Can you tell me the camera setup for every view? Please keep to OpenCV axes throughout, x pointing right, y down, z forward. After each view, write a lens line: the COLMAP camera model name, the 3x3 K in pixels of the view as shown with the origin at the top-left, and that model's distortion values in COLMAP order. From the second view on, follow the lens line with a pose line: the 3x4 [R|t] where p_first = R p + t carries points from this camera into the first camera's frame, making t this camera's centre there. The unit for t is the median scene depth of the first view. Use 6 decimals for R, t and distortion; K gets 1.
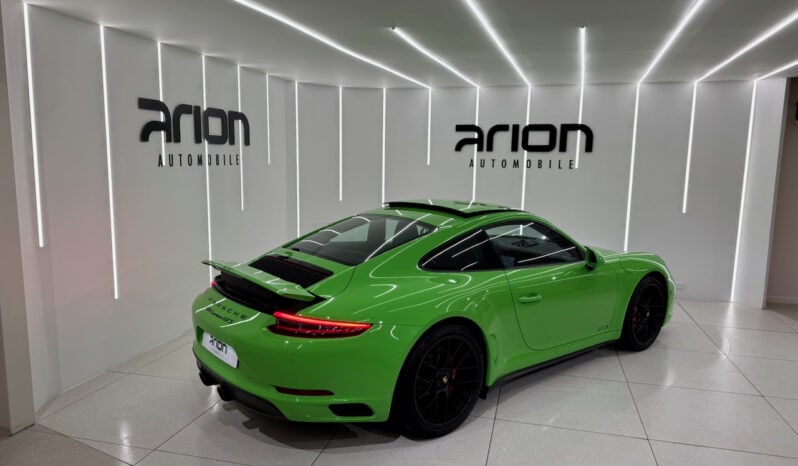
lens RADIAL K [[569.8, 0, 391.5], [0, 569.8, 231.1], [0, 0, 1]] dist [0.093434, -0.072636]
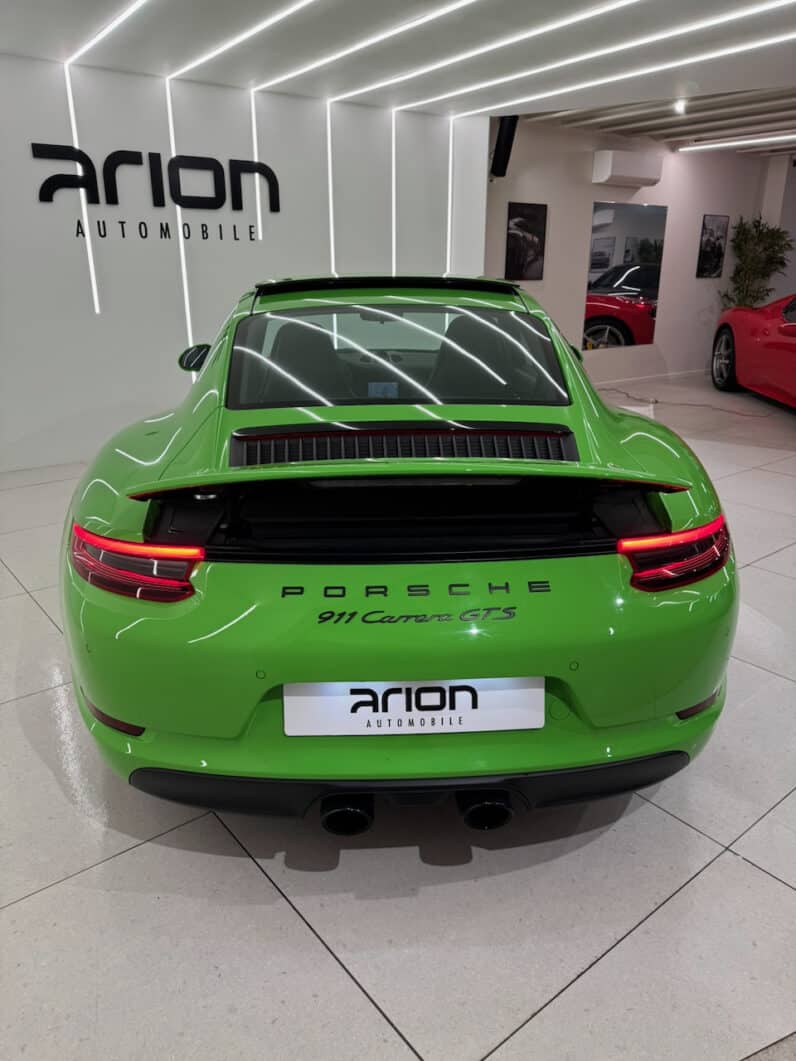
lens RADIAL K [[766.9, 0, 408.8], [0, 766.9, 523.7], [0, 0, 1]] dist [0.058982, -0.072496]
pose [[0.593217, -0.271930, 0.757726, -0.316665], [0.119252, 0.960523, 0.251347, -0.006499], [-0.796162, -0.058743, 0.602226, 0.384524]]
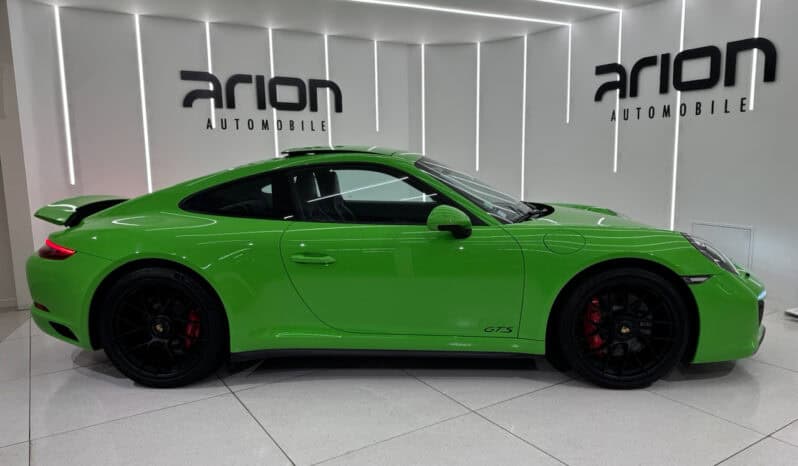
lens RADIAL K [[569.8, 0, 400.0], [0, 569.8, 228.2], [0, 0, 1]] dist [0.093434, -0.072636]
pose [[0.734554, 0.060811, -0.675820, 0.514914], [-0.059627, 0.997908, 0.024984, 0.028053], [0.675925, 0.021944, 0.736643, 0.297764]]
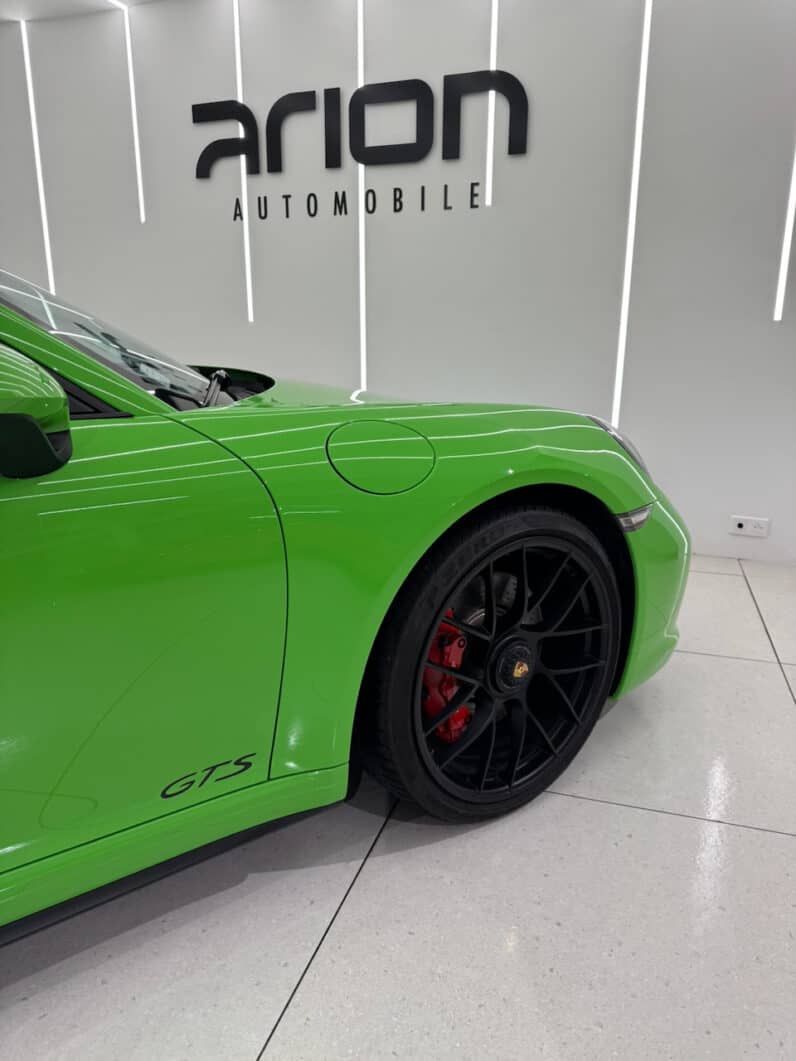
lens RADIAL K [[766.9, 0, 392.7], [0, 766.9, 515.3], [0, 0, 1]] dist [0.058982, -0.072496]
pose [[0.998473, 0.001401, -0.055223, 0.310813], [0.004125, 0.994995, 0.099836, 0.038771], [0.055086, -0.099911, 0.993470, 0.532134]]
